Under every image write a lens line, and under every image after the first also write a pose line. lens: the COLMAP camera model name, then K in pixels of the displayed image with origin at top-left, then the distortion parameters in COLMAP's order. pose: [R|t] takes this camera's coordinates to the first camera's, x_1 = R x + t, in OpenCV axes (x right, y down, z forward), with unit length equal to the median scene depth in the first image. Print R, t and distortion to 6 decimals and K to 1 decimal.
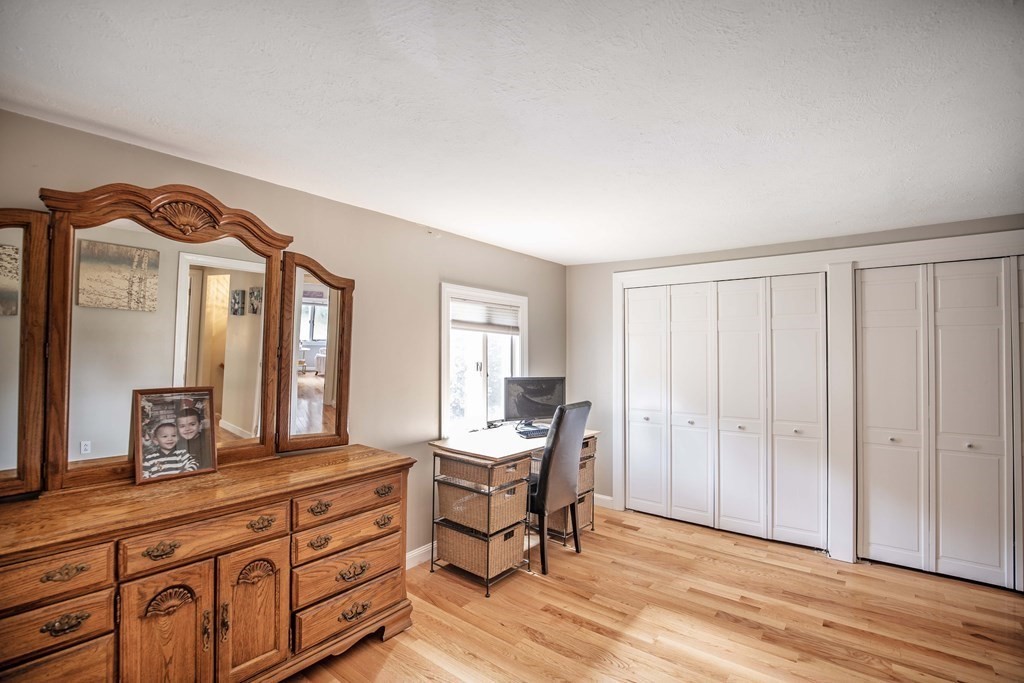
lens RADIAL K [[469.9, 0, 512.5], [0, 469.9, 344.9], [0, 0, 1]] dist [-0.035405, 0.005785]
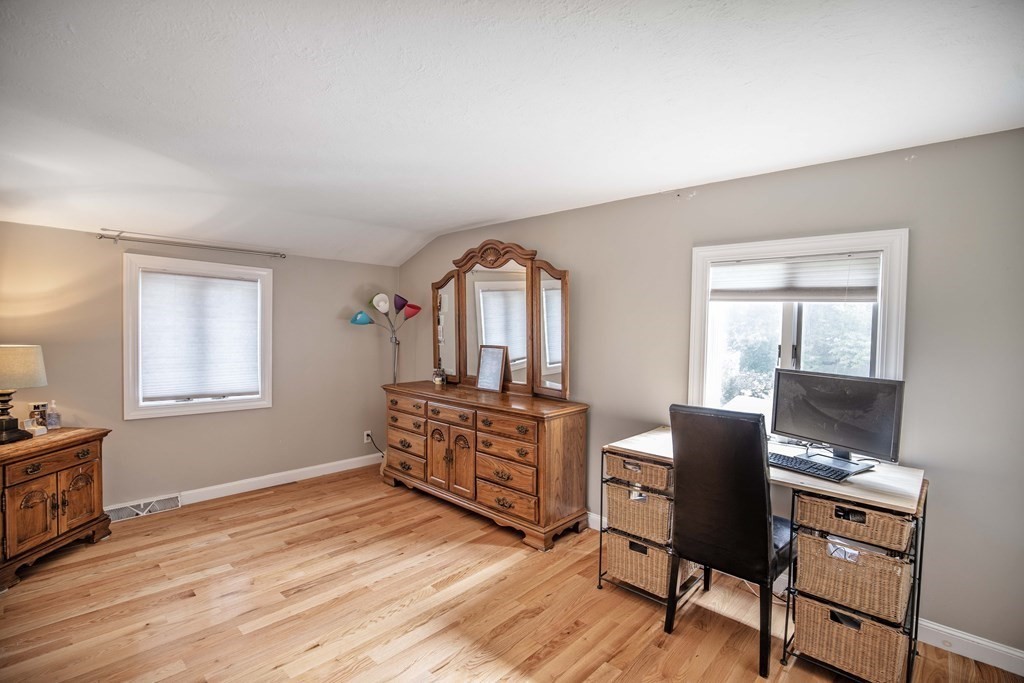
lens RADIAL K [[469.9, 0, 512.5], [0, 469.9, 344.9], [0, 0, 1]] dist [-0.035405, 0.005785]
pose [[-0.087177, 0.019373, -0.996004, 1.062862], [-0.007956, 0.999765, 0.020143, 0.043058], [0.996161, 0.009680, -0.087002, 1.089969]]
